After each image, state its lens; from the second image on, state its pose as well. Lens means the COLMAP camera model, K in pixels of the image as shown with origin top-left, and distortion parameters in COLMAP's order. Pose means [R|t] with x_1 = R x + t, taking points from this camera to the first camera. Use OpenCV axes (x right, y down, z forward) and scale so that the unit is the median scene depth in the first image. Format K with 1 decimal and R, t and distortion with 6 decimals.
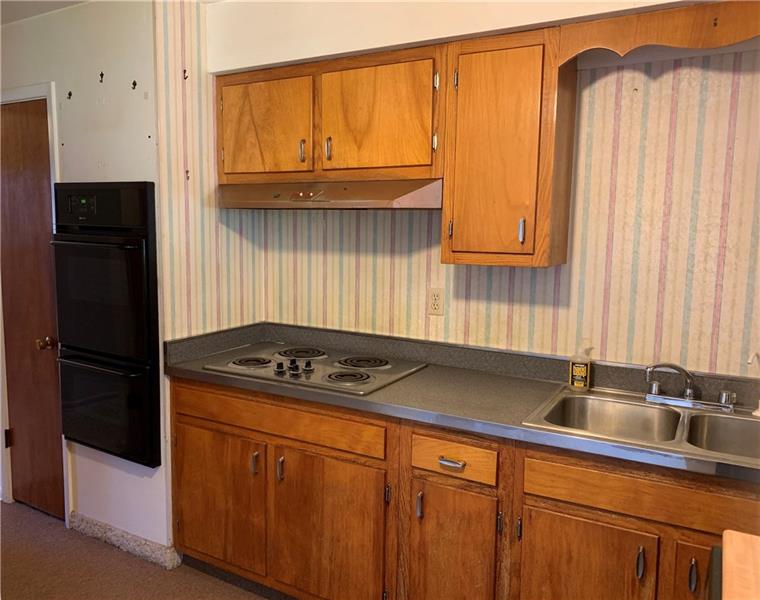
lens RADIAL K [[616.8, 0, 365.2], [0, 616.8, 295.3], [0, 0, 1]] dist [0.034720, -0.044635]
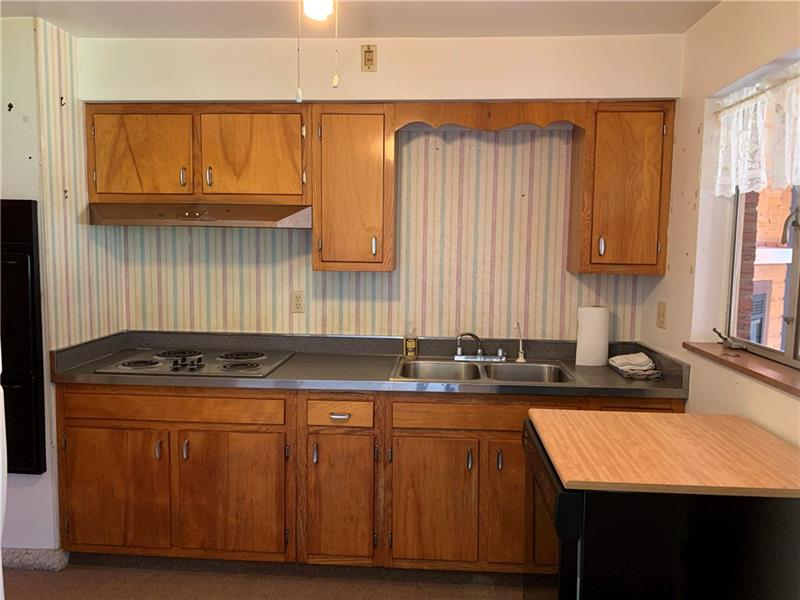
lens RADIAL K [[604.7, 0, 405.6], [0, 604.7, 297.0], [0, 0, 1]] dist [0.045630, -0.040063]
pose [[0.892961, -0.042824, 0.448092, -0.256890], [0.050367, 0.998719, -0.004923, 0.018318], [-0.447307, 0.026965, 0.893974, -0.211532]]
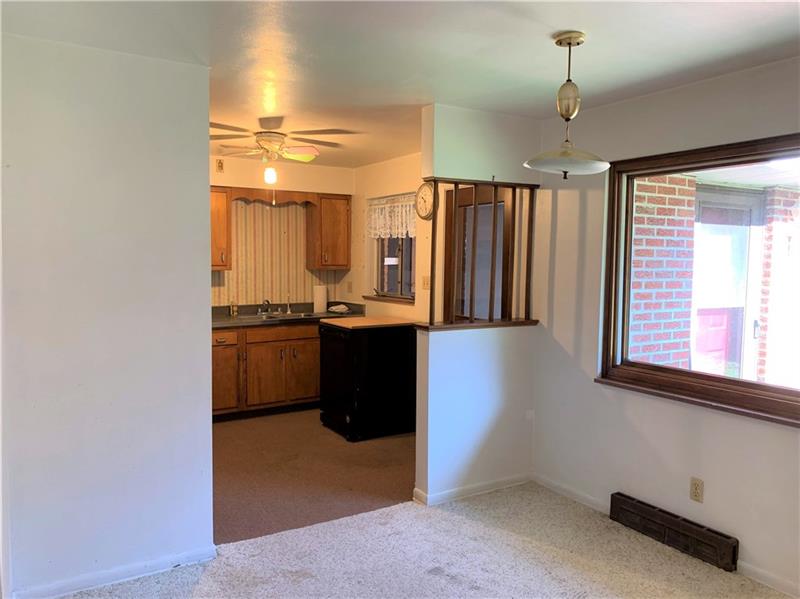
lens RADIAL K [[604.7, 0, 402.4], [0, 604.7, 304.2], [0, 0, 1]] dist [0.045630, -0.040063]
pose [[0.470577, -0.076001, 0.879080, -1.536732], [0.097788, 0.994638, 0.033645, 0.079442], [-0.876924, 0.070131, 0.475486, -0.851485]]
